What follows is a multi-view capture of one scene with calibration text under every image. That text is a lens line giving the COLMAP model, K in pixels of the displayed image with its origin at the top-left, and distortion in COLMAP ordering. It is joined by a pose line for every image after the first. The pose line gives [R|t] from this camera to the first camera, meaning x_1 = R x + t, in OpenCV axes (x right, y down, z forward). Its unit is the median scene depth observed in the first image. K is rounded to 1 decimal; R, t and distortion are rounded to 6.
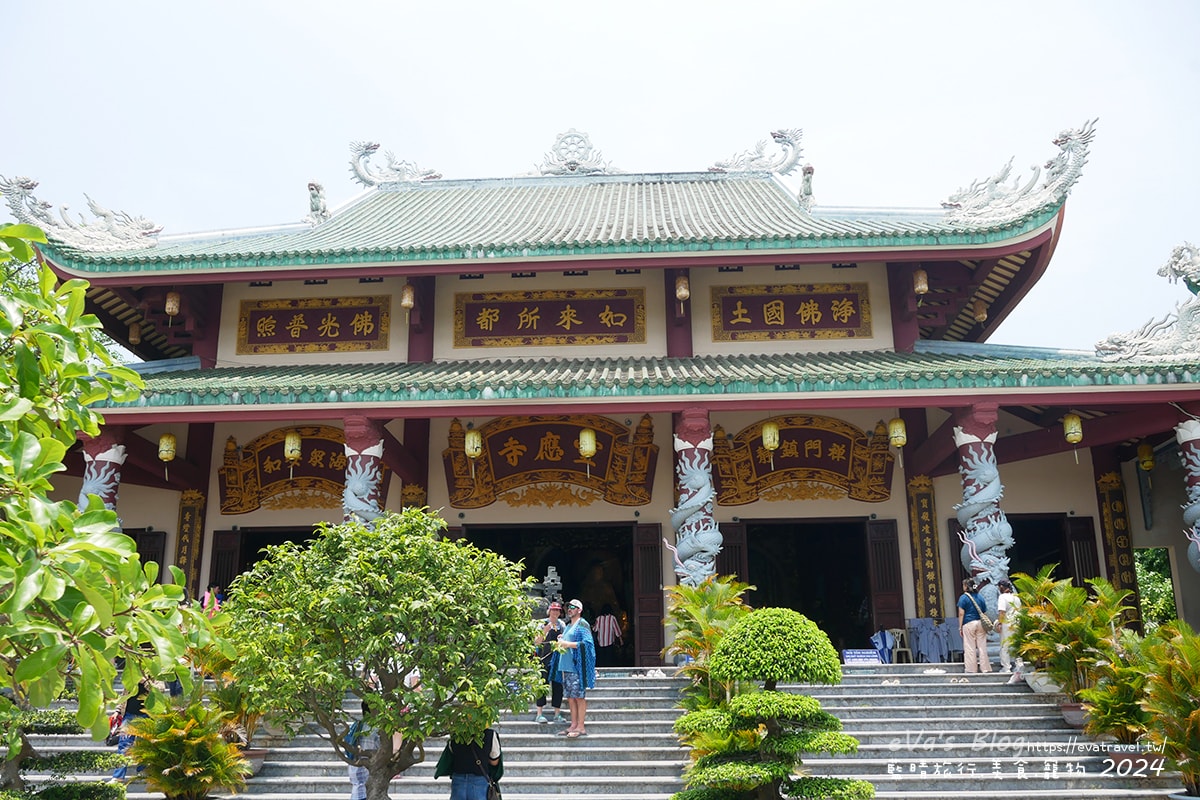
lens RADIAL K [[1008.9, 0, 601.4], [0, 1008.9, 447.0], [0, 0, 1]] dist [-0.072469, 0.058504]
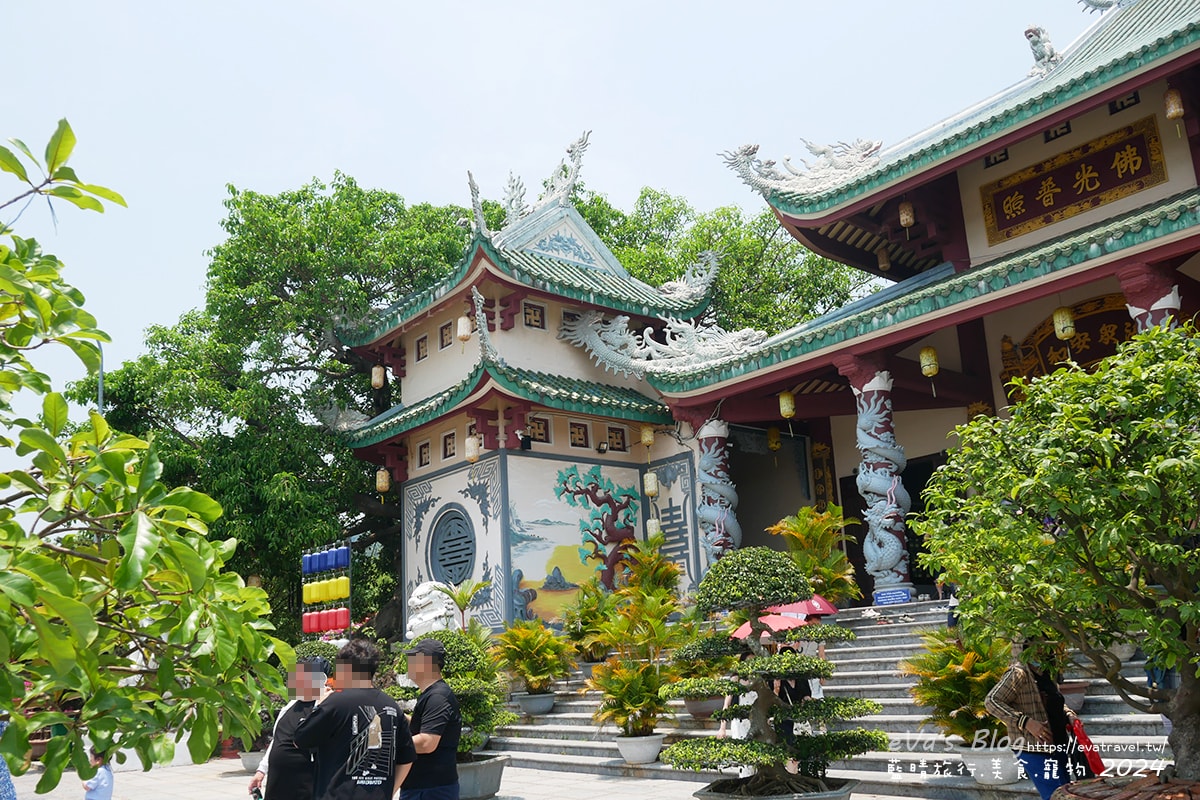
lens RADIAL K [[1015.8, 0, 586.9], [0, 1015.8, 445.9], [0, 0, 1]] dist [-0.052306, 0.021242]
pose [[0.675280, -0.180024, -0.715254, 0.006537], [0.231618, 0.972457, -0.026087, 0.025025], [0.700250, -0.148049, 0.698377, 0.100600]]
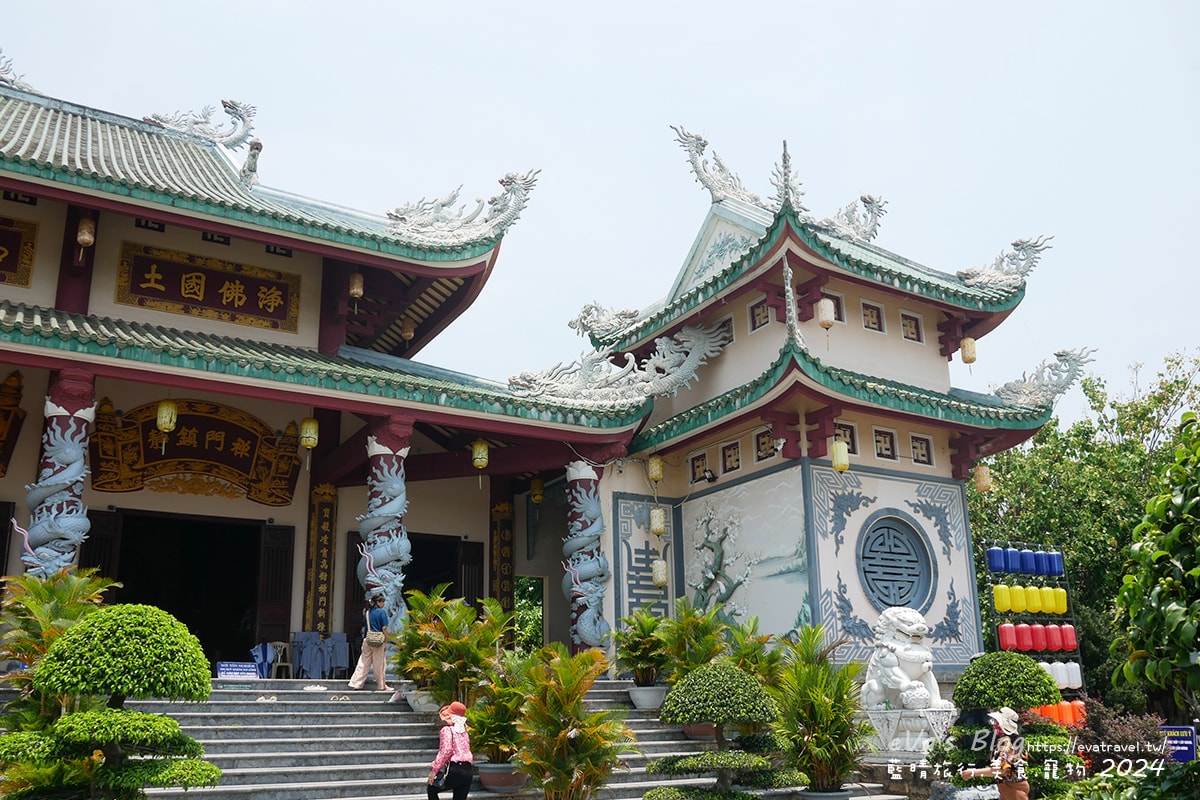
lens RADIAL K [[1008.9, 0, 601.4], [0, 1008.9, 447.0], [0, 0, 1]] dist [-0.072469, 0.058504]
pose [[0.830386, 0.135713, 0.540409, 0.013739], [-0.127186, 0.990446, -0.053298, 0.012287], [-0.542479, -0.024475, 0.839713, 0.053525]]
